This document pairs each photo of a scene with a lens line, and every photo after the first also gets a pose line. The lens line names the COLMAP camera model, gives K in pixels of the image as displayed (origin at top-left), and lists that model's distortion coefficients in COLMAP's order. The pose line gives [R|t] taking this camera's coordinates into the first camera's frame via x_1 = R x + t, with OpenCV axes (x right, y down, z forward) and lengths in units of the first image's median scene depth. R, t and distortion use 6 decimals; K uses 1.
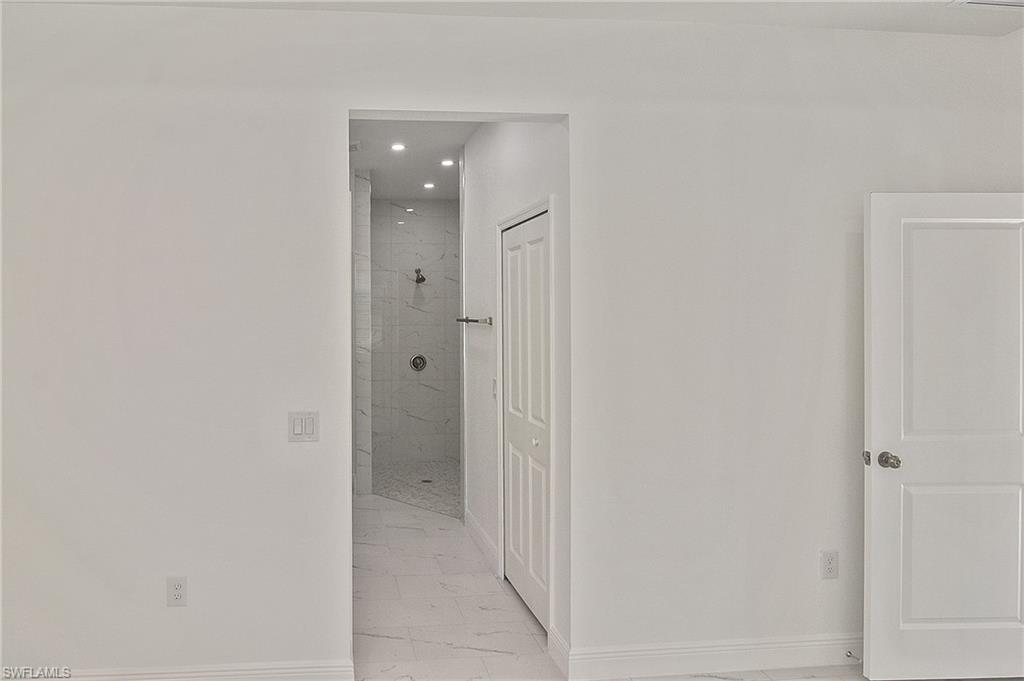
lens RADIAL K [[534.6, 0, 511.1], [0, 534.6, 317.3], [0, 0, 1]] dist [0.004528, -0.012172]
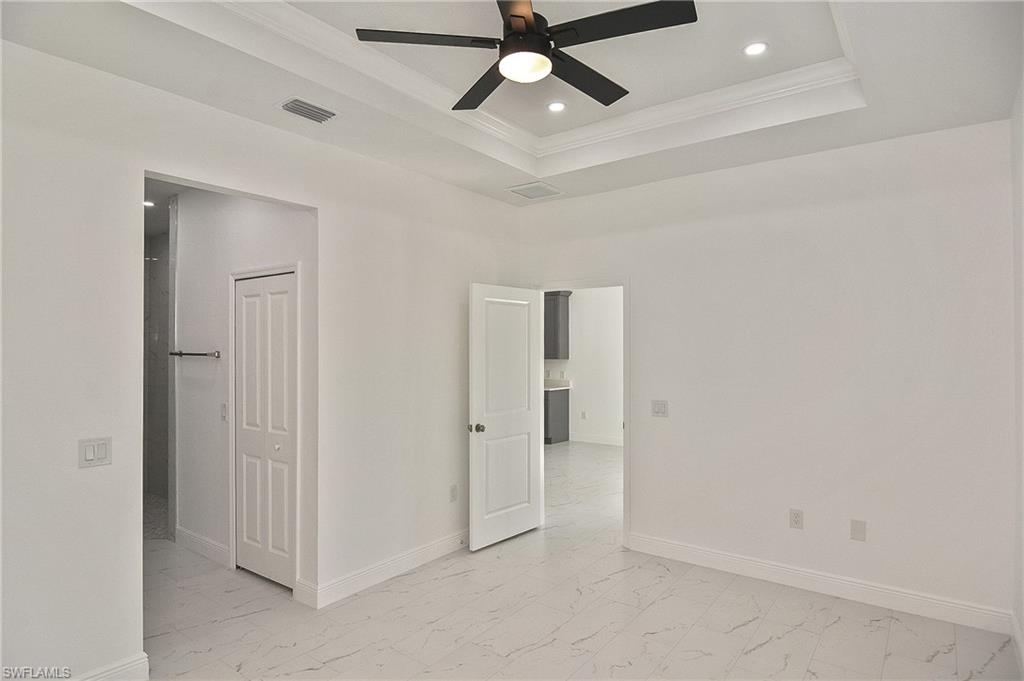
lens RADIAL K [[591.0, 0, 512.0], [0, 591.0, 340.5], [0, 0, 1]] dist [0.002565, 0.000364]
pose [[0.661943, 0.011649, 0.749463, -0.708836], [0.002729, 0.999835, -0.017951, 0.002027], [-0.749549, 0.013928, 0.661802, -0.414117]]
